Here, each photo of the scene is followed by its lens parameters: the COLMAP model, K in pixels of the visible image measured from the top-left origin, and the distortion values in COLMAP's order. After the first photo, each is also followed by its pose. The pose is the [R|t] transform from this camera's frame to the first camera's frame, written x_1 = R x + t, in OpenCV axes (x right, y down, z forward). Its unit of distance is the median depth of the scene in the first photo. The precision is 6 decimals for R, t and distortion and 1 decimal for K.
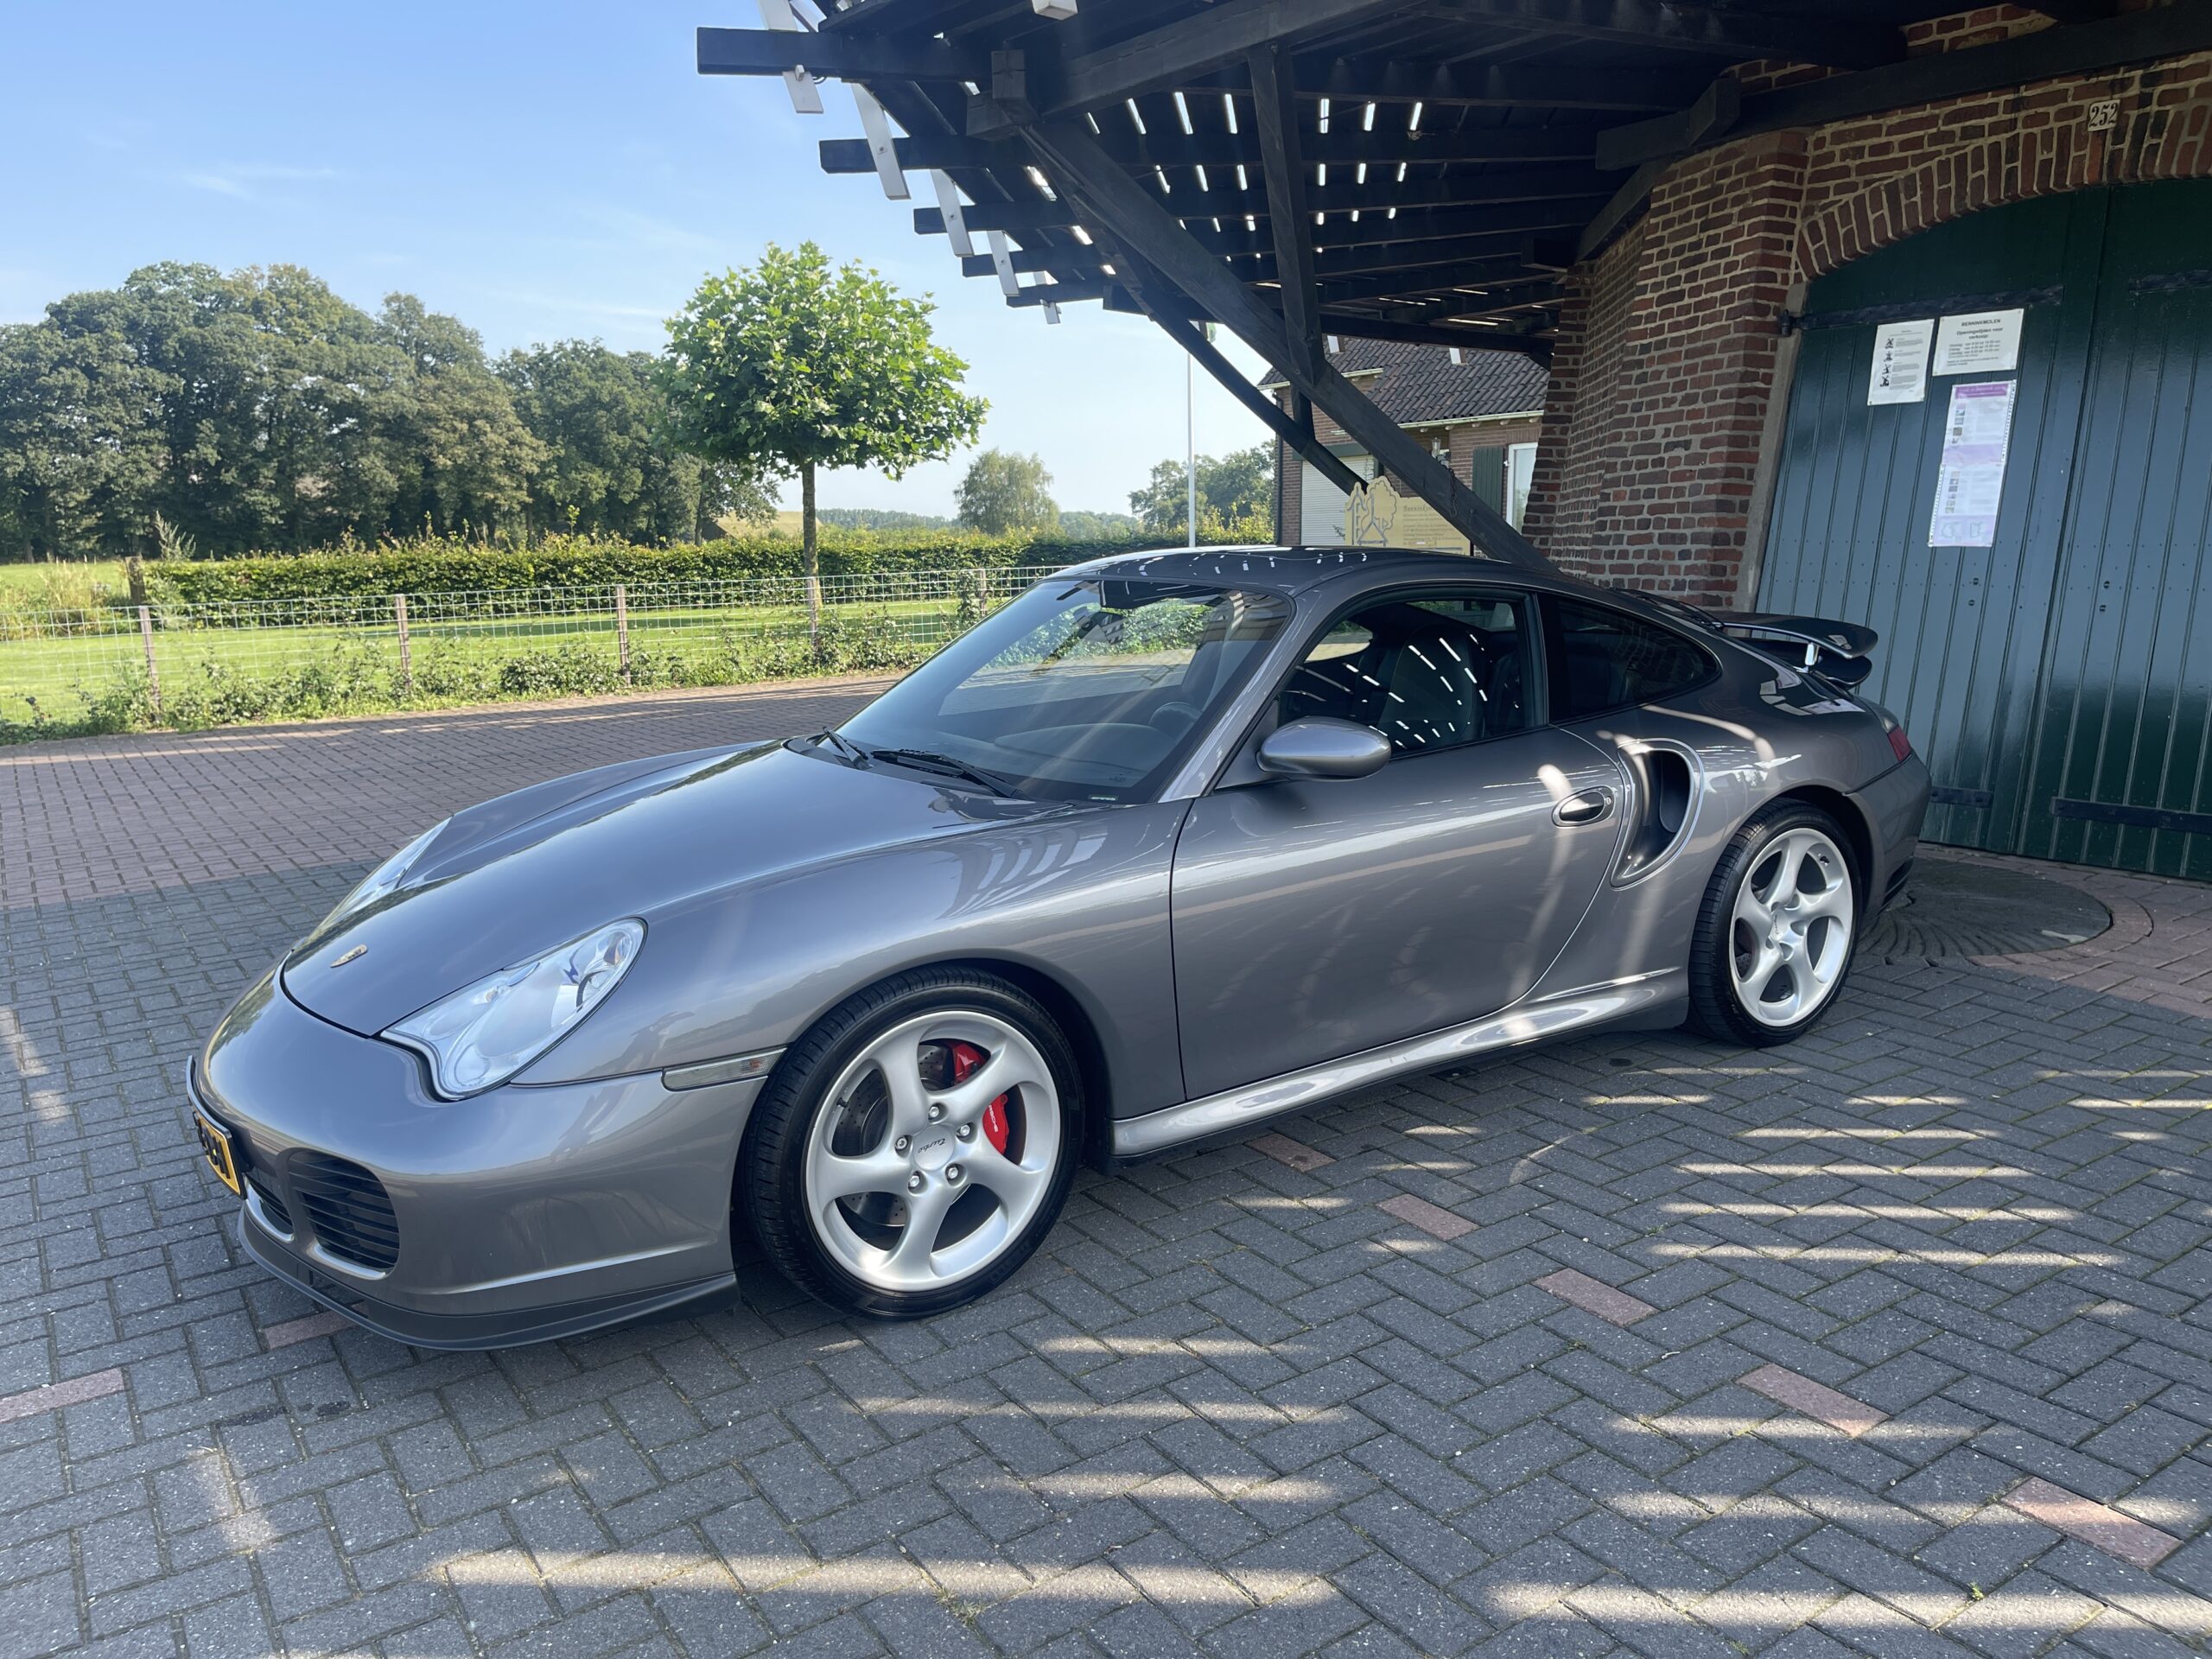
lens RADIAL K [[1678.5, 0, 1112.3], [0, 1678.5, 832.5], [0, 0, 1]] dist [0.071730, -0.097821]
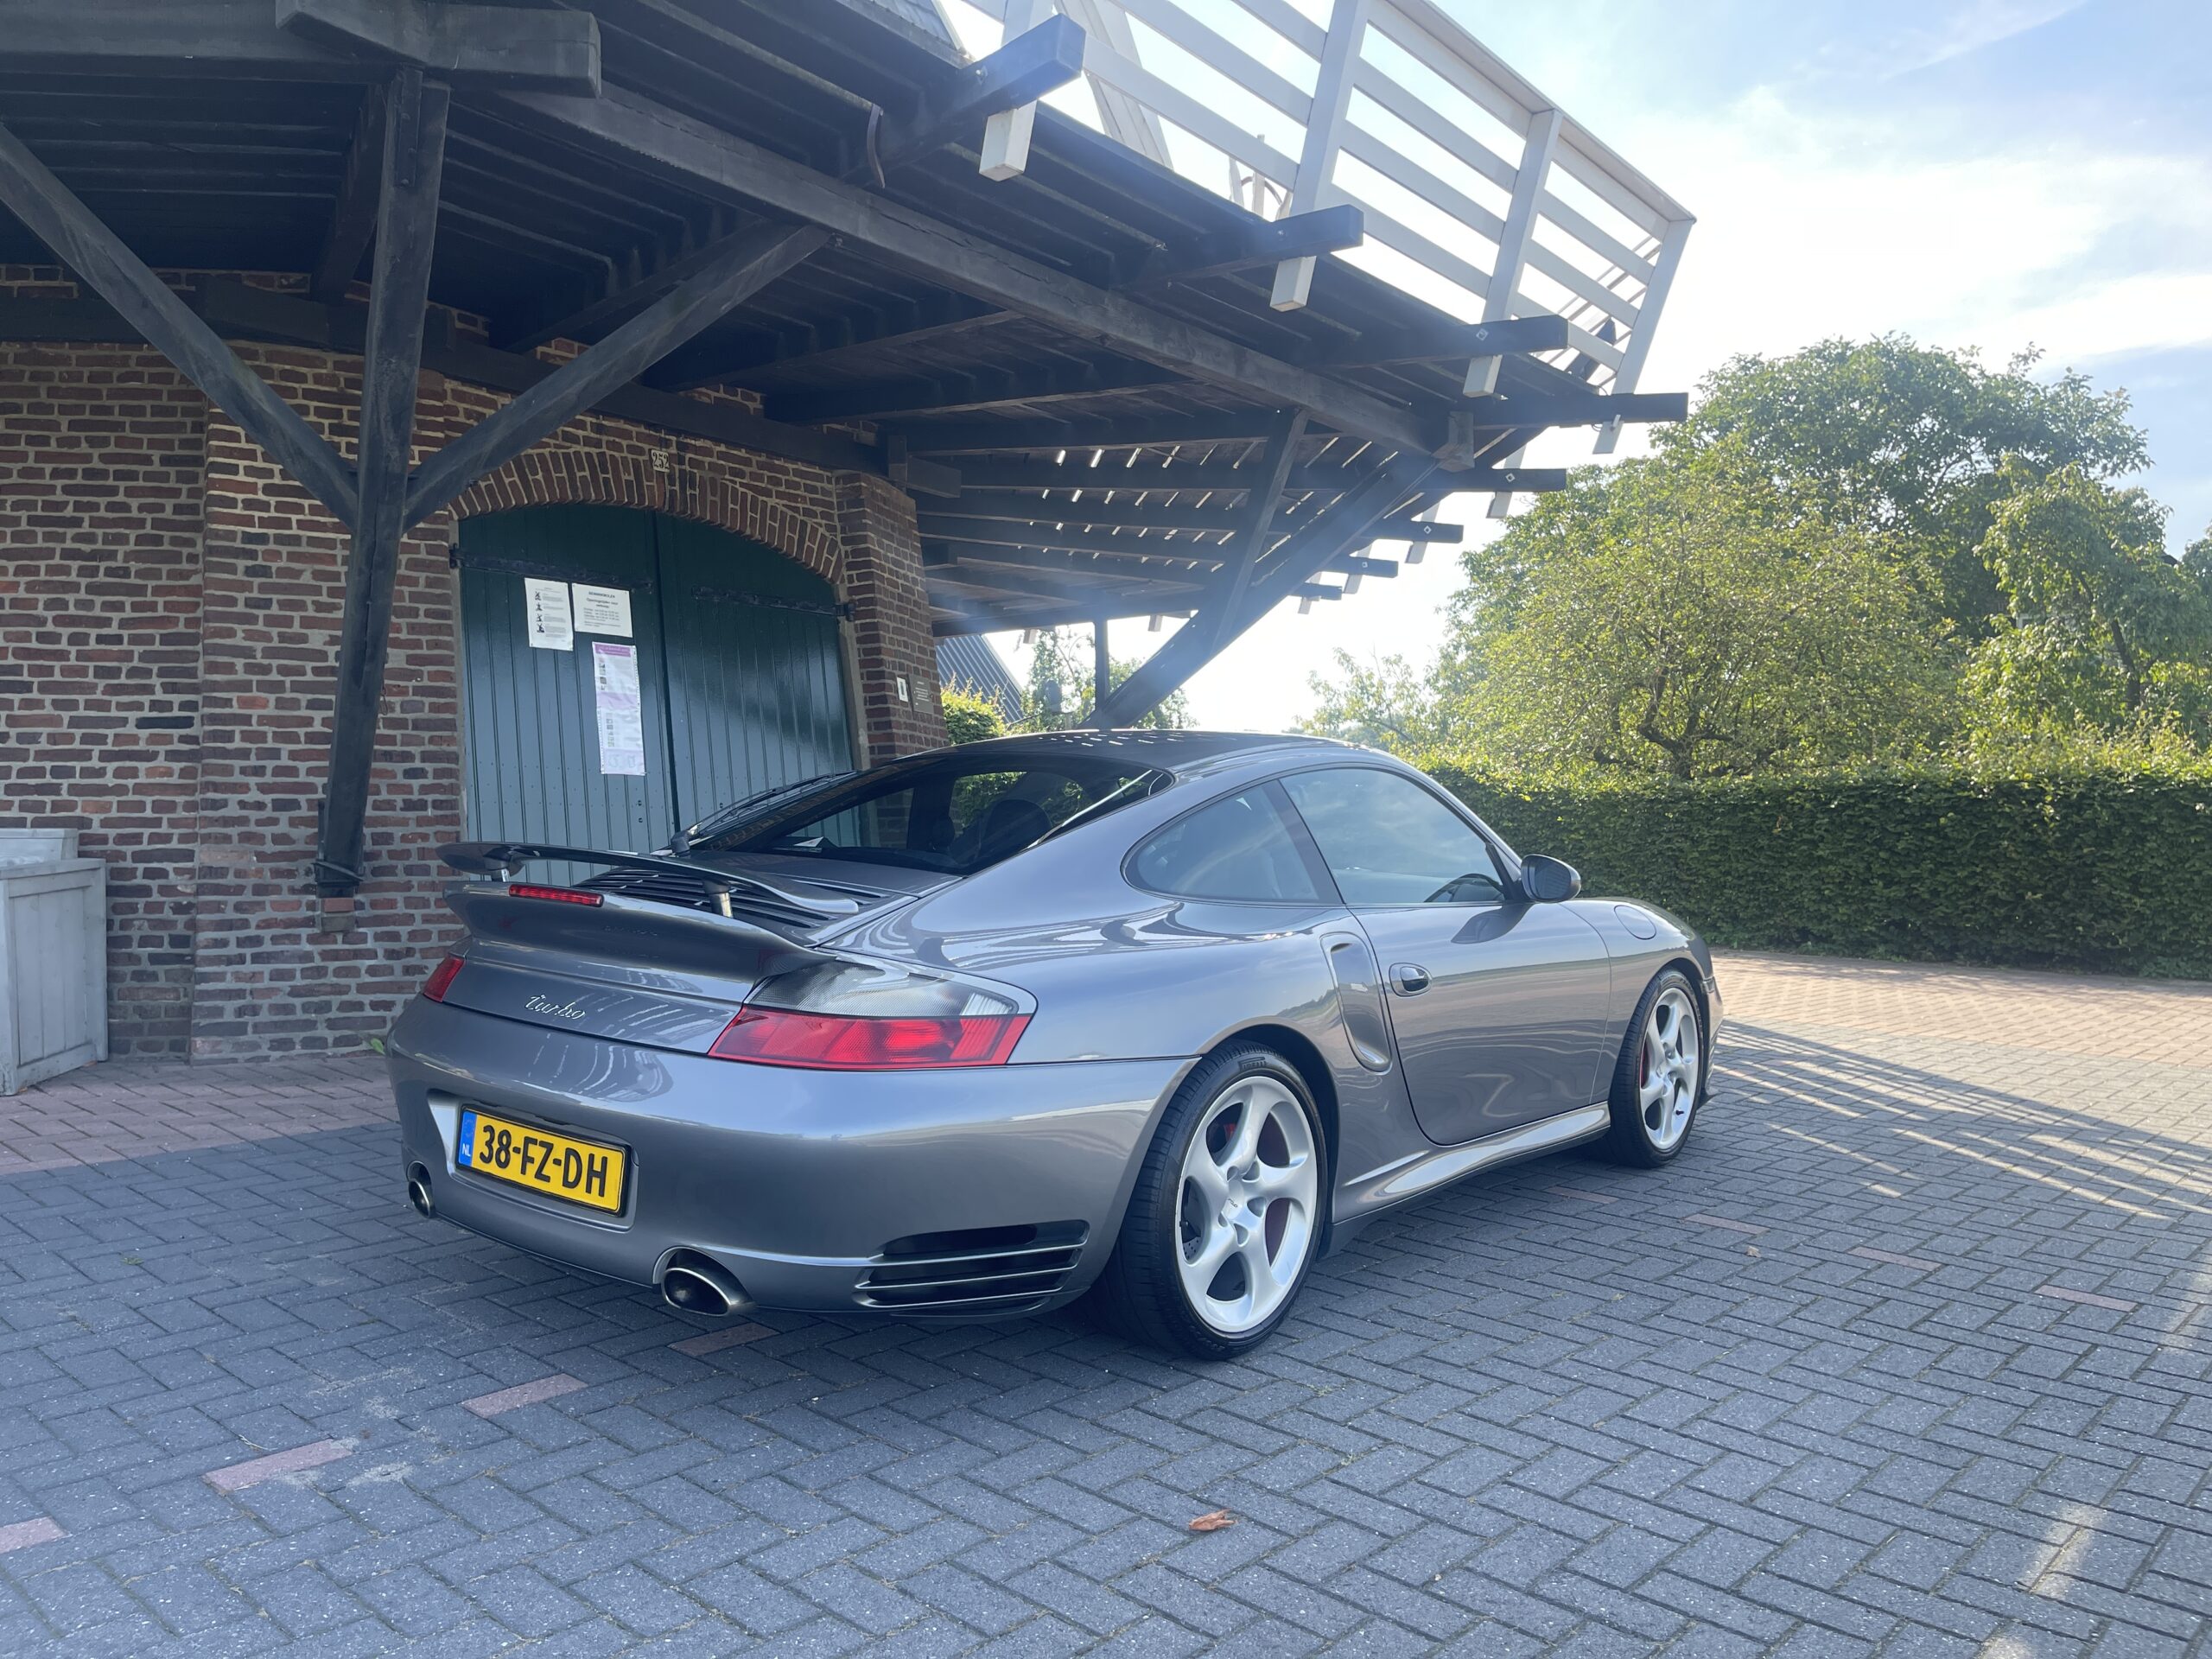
lens RADIAL K [[1678.5, 0, 1124.2], [0, 1678.5, 840.5], [0, 0, 1]] dist [0.071730, -0.097821]
pose [[-0.252366, 0.002430, 0.967629, -0.682083], [0.166596, 0.985174, 0.040976, -0.101306], [-0.953183, 0.171544, -0.249029, 0.874715]]
